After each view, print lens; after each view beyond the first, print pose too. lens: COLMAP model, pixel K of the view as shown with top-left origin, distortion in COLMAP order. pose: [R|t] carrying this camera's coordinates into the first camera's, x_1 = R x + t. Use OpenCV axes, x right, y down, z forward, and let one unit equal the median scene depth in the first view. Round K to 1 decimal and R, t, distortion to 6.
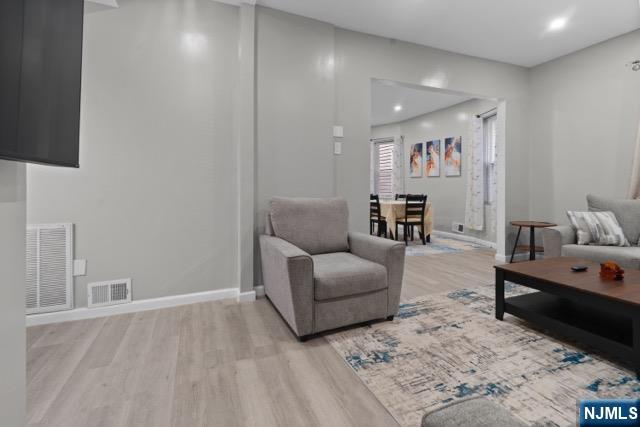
lens RADIAL K [[300.3, 0, 322.9], [0, 300.3, 190.4], [0, 0, 1]] dist [0.000721, 0.000938]
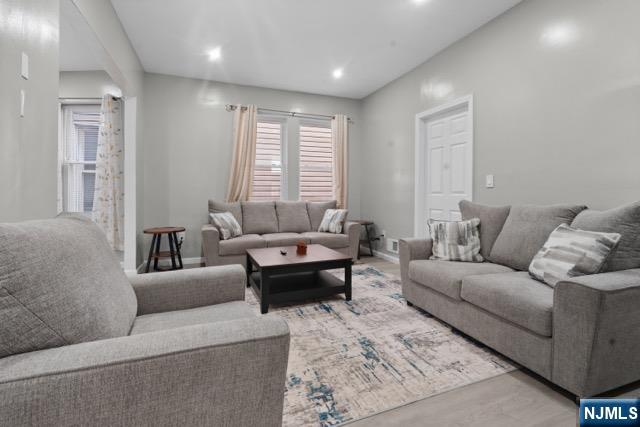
lens RADIAL K [[300.3, 0, 317.6], [0, 300.3, 194.3], [0, 0, 1]] dist [0.000721, 0.000938]
pose [[0.014137, 0.001281, 0.999899, -0.535657], [0.008174, 0.999966, -0.001396, -0.005030], [-0.999867, 0.008193, 0.014126, 0.818800]]
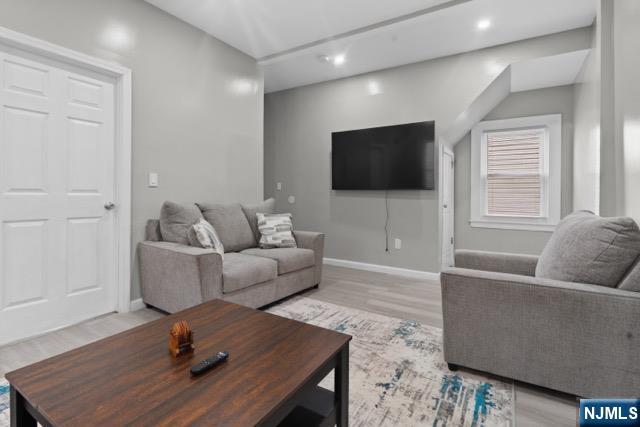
lens RADIAL K [[300.3, 0, 324.5], [0, 300.3, 199.0], [0, 0, 1]] dist [0.000721, 0.000938]
pose [[-0.807427, -0.001408, -0.589965, 0.989145], [-0.015109, 0.999718, 0.018293, -0.014517], [0.589774, 0.023685, -0.807221, 1.487741]]
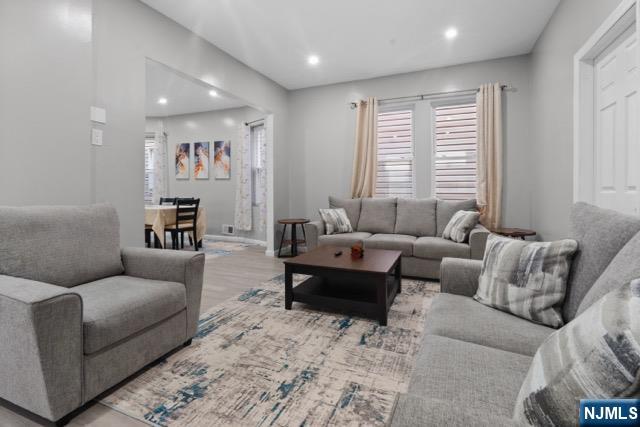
lens RADIAL K [[300.3, 0, 319.2], [0, 300.3, 191.2], [0, 0, 1]] dist [0.000721, 0.000938]
pose [[0.717361, 0.001088, 0.696701, -0.109921], [0.004085, 0.999975, -0.005768, -0.000689], [-0.696690, 0.006984, 0.717339, 0.124838]]
